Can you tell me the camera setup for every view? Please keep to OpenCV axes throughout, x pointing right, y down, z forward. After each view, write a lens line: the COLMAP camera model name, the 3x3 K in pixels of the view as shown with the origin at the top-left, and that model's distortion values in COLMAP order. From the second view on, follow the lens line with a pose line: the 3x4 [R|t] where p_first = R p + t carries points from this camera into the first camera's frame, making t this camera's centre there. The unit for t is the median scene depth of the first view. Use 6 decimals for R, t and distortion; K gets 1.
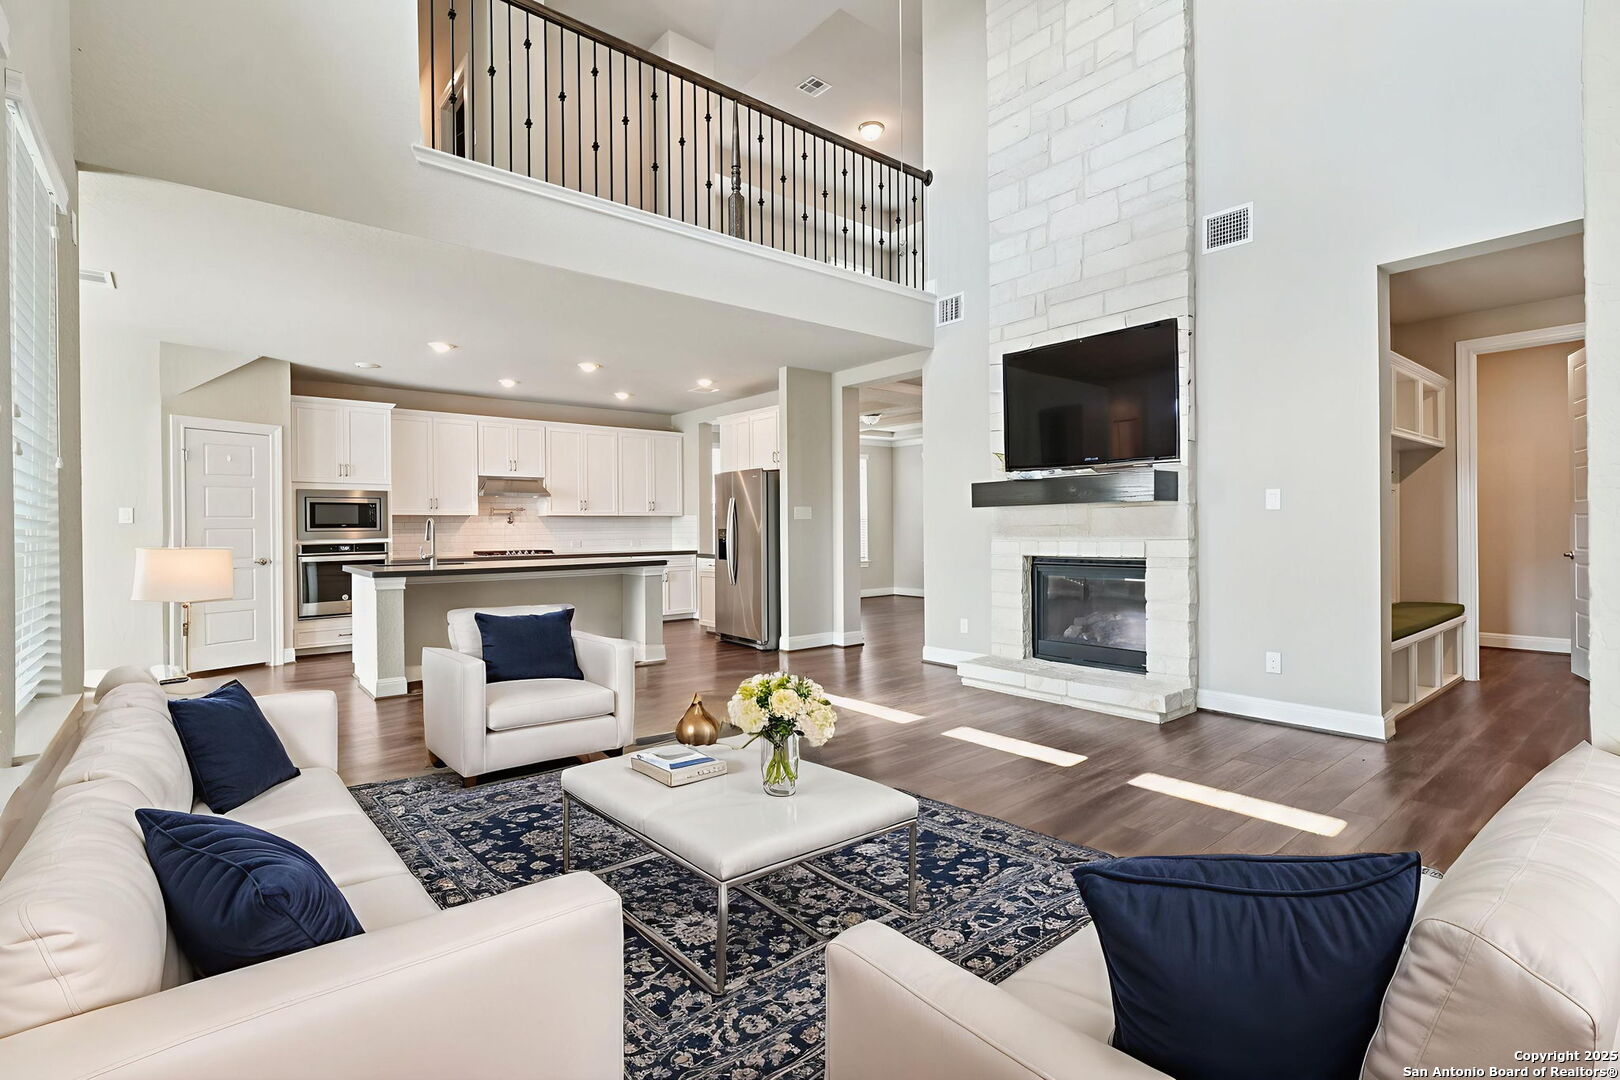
lens RADIAL K [[749.4, 0, 811.5], [0, 749.4, 541.1], [0, 0, 1]] dist [-0.001208, -0.001759]
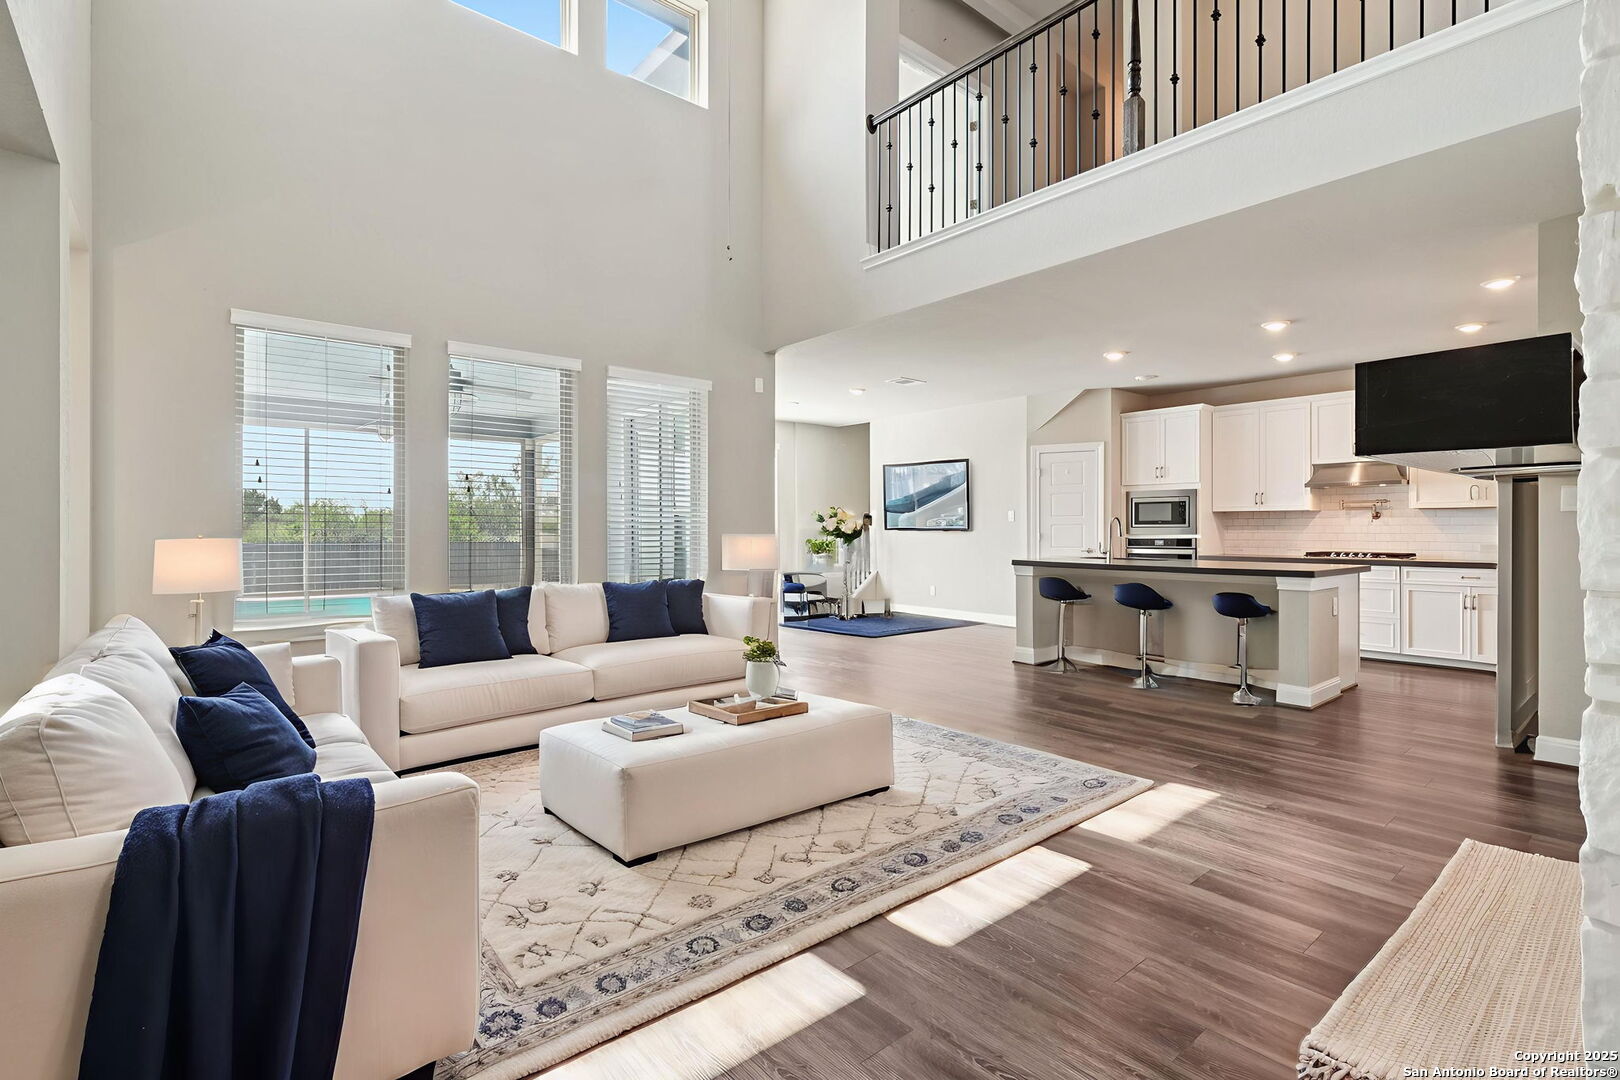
lens RADIAL K [[749.4, 0, 806.5], [0, 749.4, 525.4], [0, 0, 1]] dist [-0.001208, -0.001759]
pose [[-0.001496, 0.007447, -0.999971, 0.495716], [-0.015248, 0.999856, 0.007469, -0.016370], [0.999883, 0.015259, -0.001382, 0.476931]]
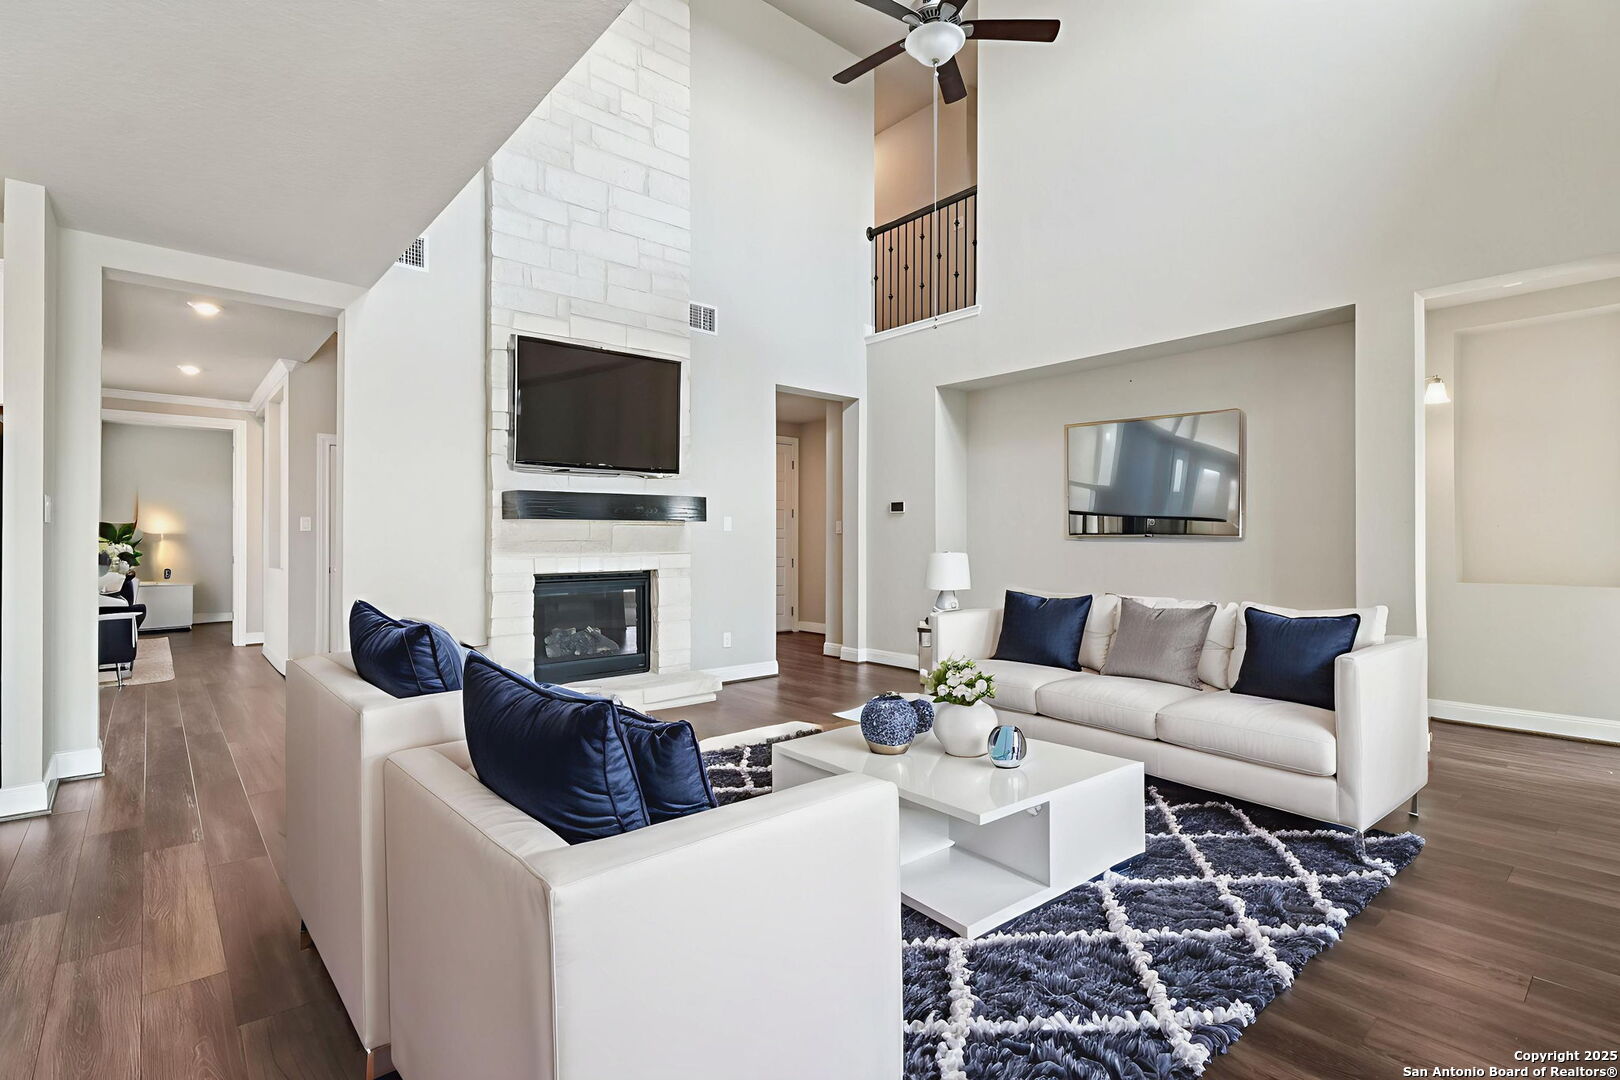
lens RADIAL K [[749.4, 0, 821.1], [0, 749.4, 540.0], [0, 0, 1]] dist [-0.001208, -0.001759]
pose [[-0.025815, 0.007362, 0.999640, -0.495524], [0.013508, 0.999884, -0.007015, -0.008259], [-0.999575, 0.013322, -0.025912, 0.534880]]
